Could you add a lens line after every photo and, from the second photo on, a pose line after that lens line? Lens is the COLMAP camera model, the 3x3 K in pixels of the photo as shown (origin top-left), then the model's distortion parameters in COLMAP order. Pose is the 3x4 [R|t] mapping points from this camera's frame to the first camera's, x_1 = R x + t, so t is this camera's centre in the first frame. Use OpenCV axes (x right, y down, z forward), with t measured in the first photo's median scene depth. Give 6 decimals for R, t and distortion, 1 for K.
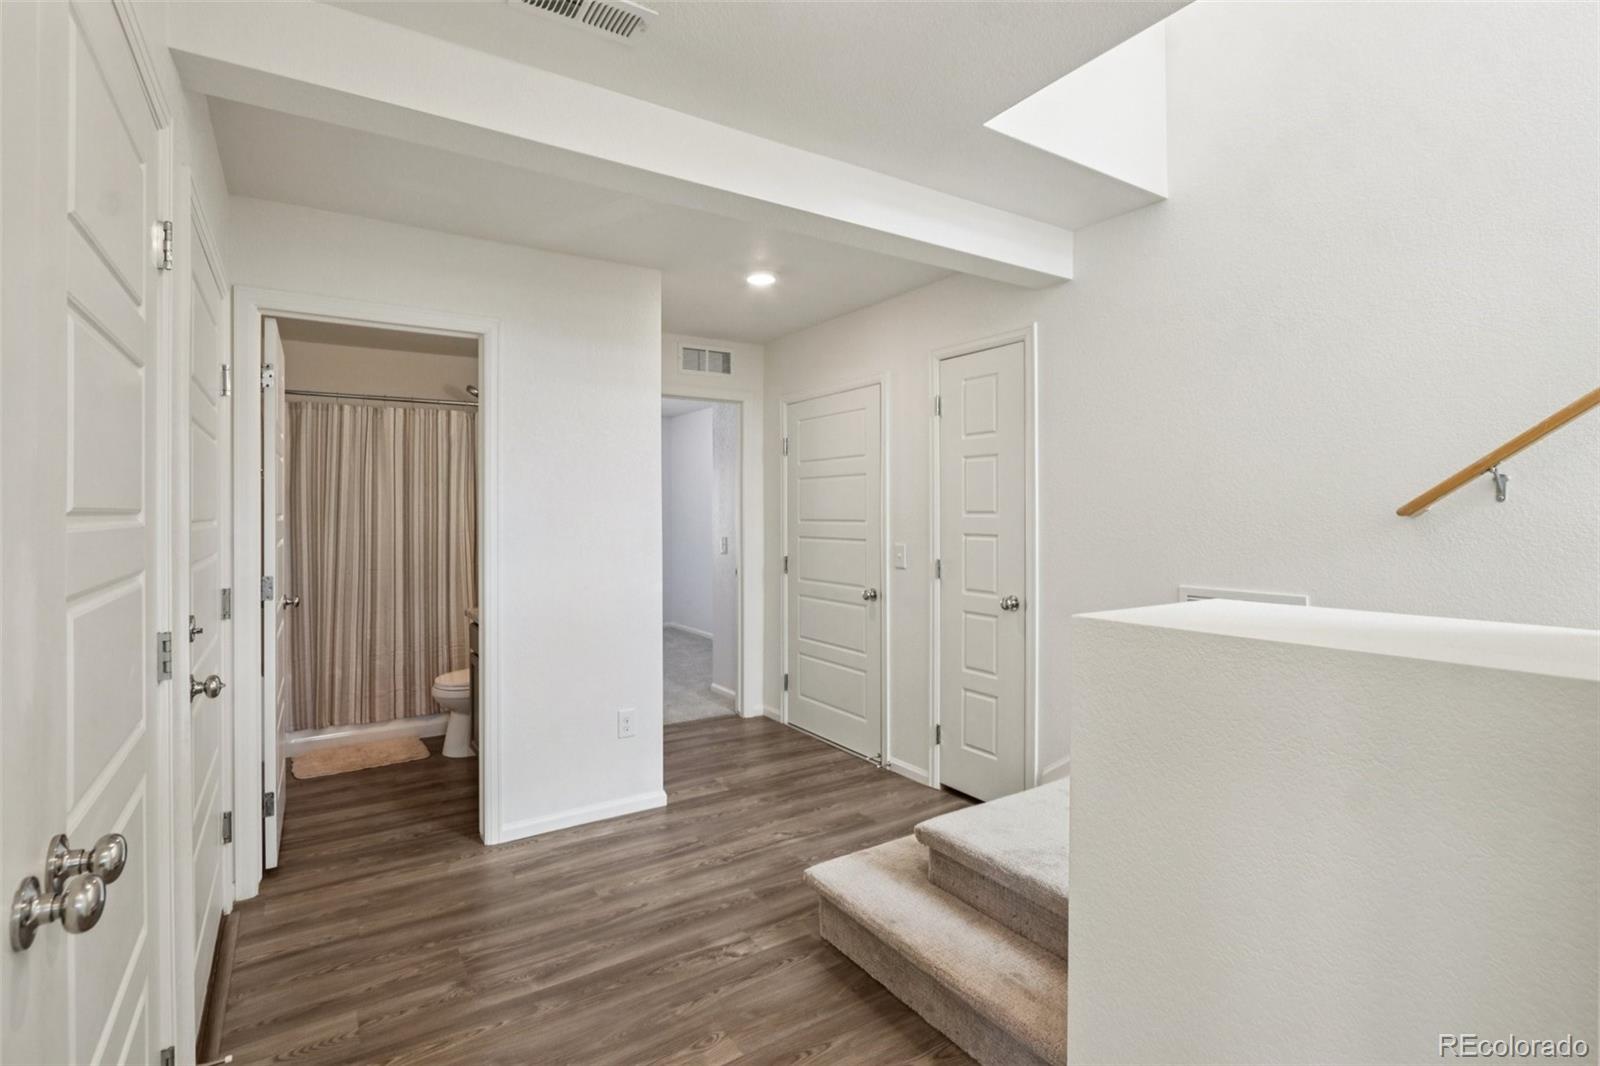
lens RADIAL K [[752.5, 0, 796.1], [0, 752.5, 522.1], [0, 0, 1]] dist [-0.013086, 0.000416]
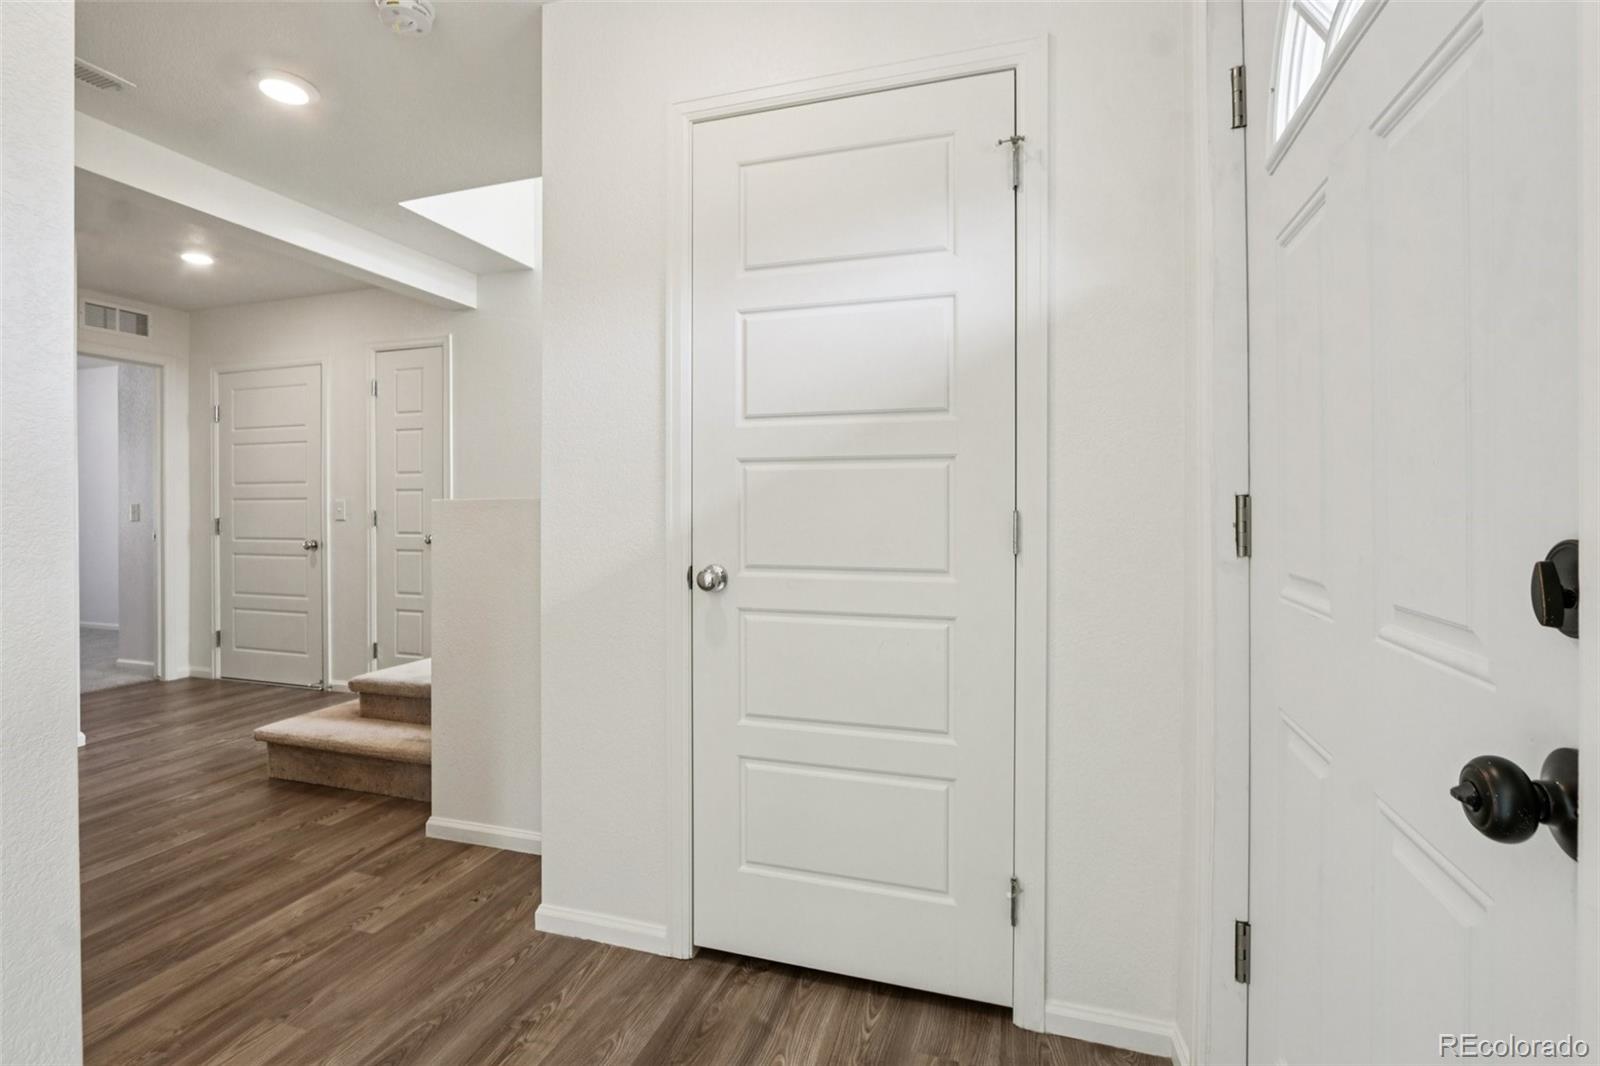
lens RADIAL K [[752.5, 0, 788.1], [0, 752.5, 516.0], [0, 0, 1]] dist [-0.013086, 0.000416]
pose [[0.787828, -0.002842, 0.615888, -0.035854], [0.005761, 0.999980, -0.002755, 0.063812], [-0.615868, 0.005719, 0.787829, -0.395299]]
